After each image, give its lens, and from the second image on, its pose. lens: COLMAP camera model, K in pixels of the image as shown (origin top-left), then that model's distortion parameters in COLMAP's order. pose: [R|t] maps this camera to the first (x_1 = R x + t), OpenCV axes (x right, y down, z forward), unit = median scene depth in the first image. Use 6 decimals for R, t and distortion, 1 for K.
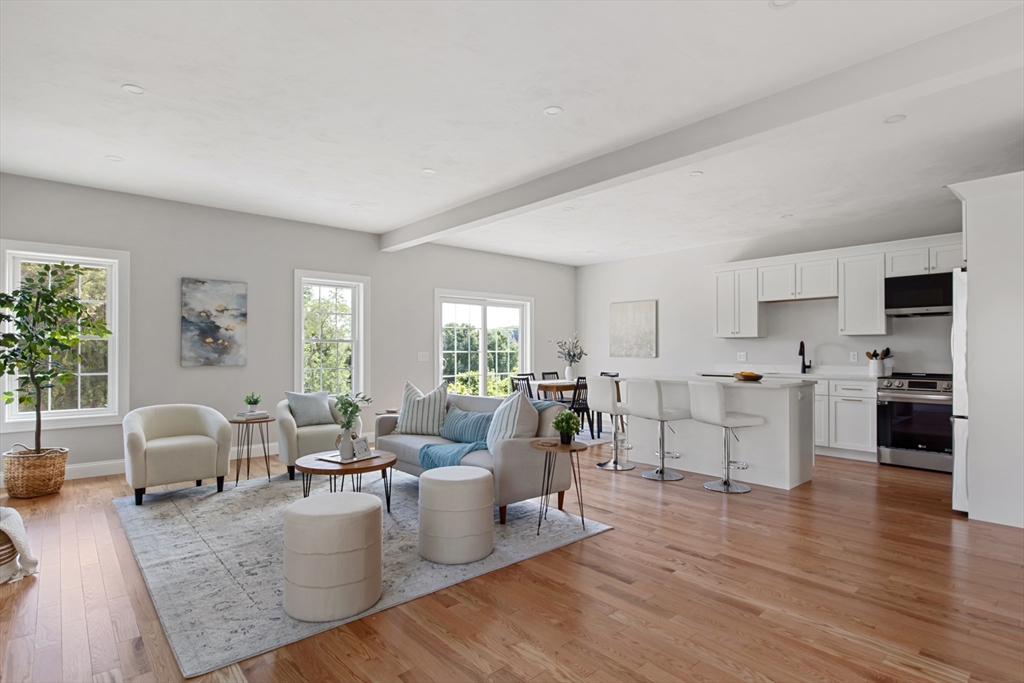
lens RADIAL K [[507.7, 0, 514.4], [0, 507.7, 346.8], [0, 0, 1]] dist [-0.004092, -0.000047]
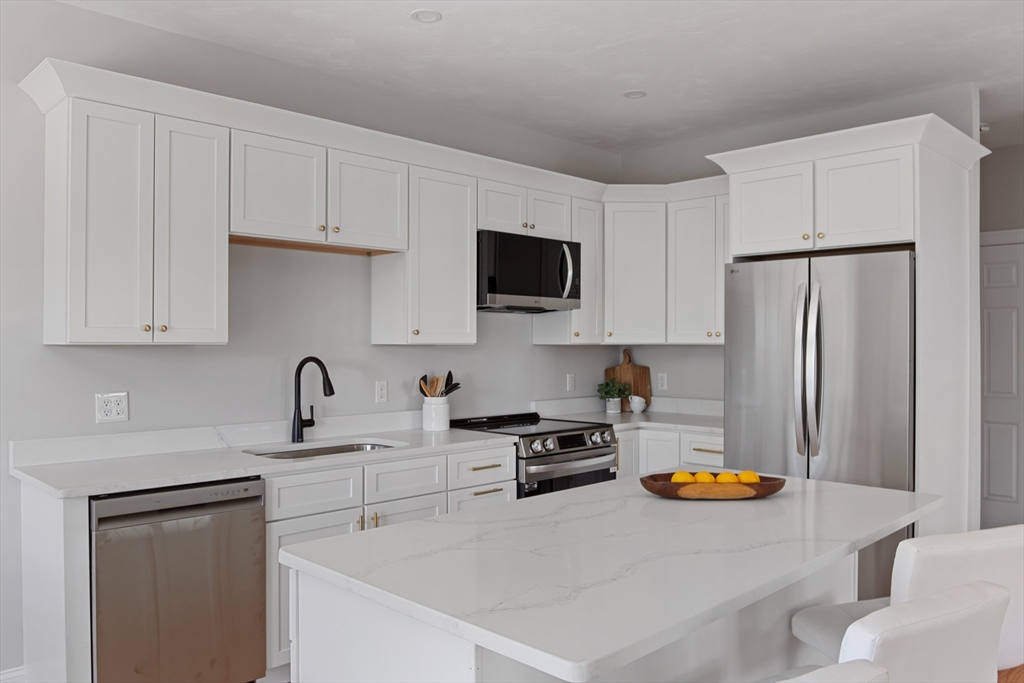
lens RADIAL K [[773.9, 0, 512.9], [0, 773.9, 343.1], [0, 0, 1]] dist [-0.035833, -0.001771]
pose [[-0.062934, 0.001825, 0.998016, -0.016718], [-0.010050, 0.999946, -0.002463, -0.023499], [-0.997967, -0.010185, -0.062913, 0.969195]]
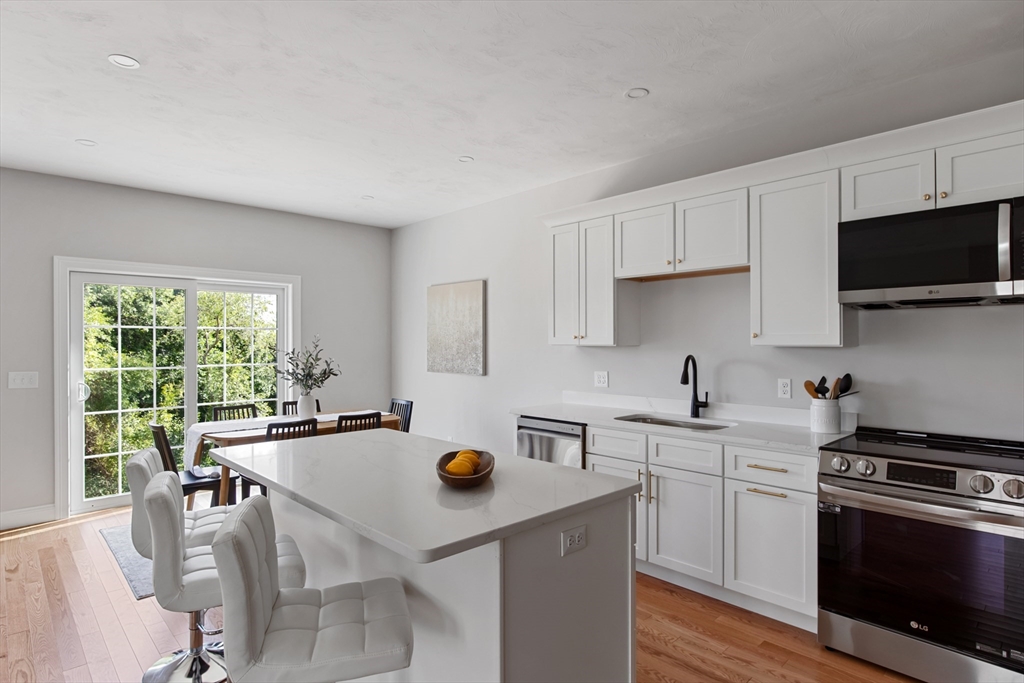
lens RADIAL K [[543.0, 0, 507.4], [0, 543.0, 340.2], [0, 0, 1]] dist [-0.004353, -0.001641]
pose [[0.999469, -0.003637, 0.032392, 0.398192], [0.003495, 0.999984, 0.004466, -0.032081], [-0.032407, -0.004351, 0.999465, 0.498699]]
